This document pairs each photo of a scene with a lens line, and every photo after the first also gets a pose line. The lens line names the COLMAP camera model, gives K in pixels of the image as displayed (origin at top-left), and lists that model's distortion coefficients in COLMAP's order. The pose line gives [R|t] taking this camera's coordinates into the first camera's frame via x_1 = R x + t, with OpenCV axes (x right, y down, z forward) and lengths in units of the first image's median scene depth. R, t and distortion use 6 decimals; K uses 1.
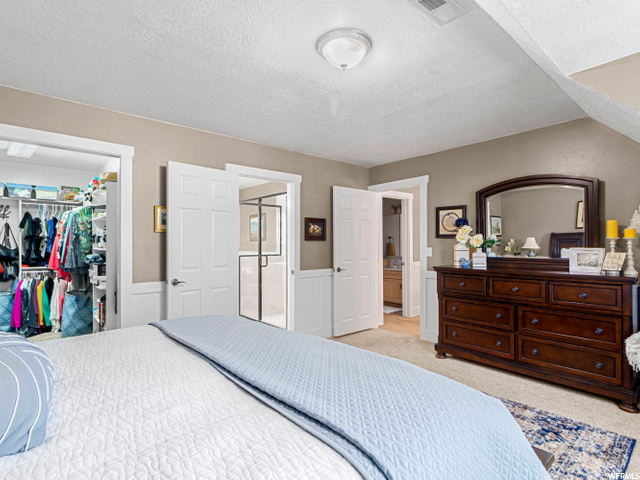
lens RADIAL K [[344.2, 0, 320.0], [0, 344.2, 240.0], [0, 0, 1]] dist [-0.001945, -0.000185]
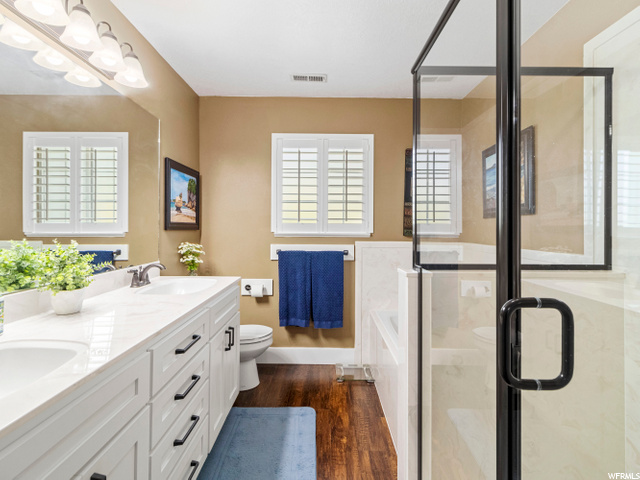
lens RADIAL K [[324.4, 0, 321.0], [0, 324.4, 227.7], [0, 0, 1]] dist [-0.000256, 0.000044]
pose [[0.755144, -0.000617, -0.655559, -0.145423], [0.002385, 0.999996, 0.001806, 0.016744], [0.655555, -0.002928, 0.755142, 0.852141]]
